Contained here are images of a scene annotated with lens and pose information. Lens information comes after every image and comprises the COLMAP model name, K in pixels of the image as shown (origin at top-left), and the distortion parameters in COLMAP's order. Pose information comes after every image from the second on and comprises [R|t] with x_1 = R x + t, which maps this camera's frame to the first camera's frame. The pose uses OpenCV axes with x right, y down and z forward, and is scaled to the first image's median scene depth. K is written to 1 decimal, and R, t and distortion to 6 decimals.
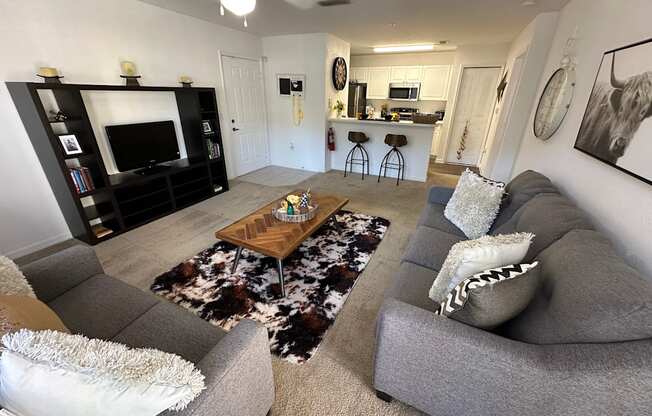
lens RADIAL K [[260.7, 0, 325.0], [0, 260.7, 209.7], [0, 0, 1]] dist [-0.004801, 0.000027]
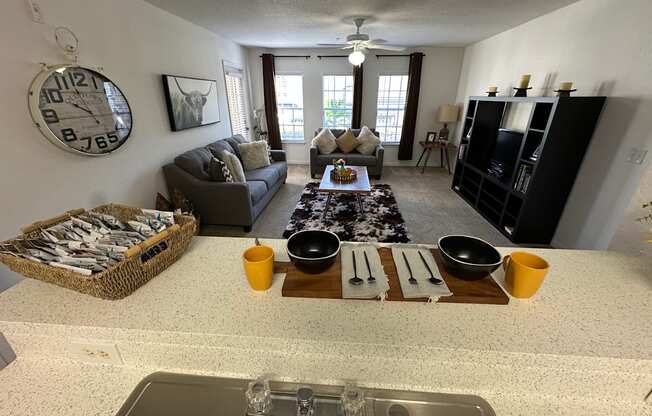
lens RADIAL K [[262.3, 0, 326.0], [0, 262.3, 208.0], [0, 0, 1]] dist [-0.001603, -0.000078]
pose [[-0.927034, 0.135002, -0.349832, 0.547834], [-0.165057, 0.690786, 0.703968, -0.924697], [0.336696, 0.710345, -0.618099, 2.028712]]
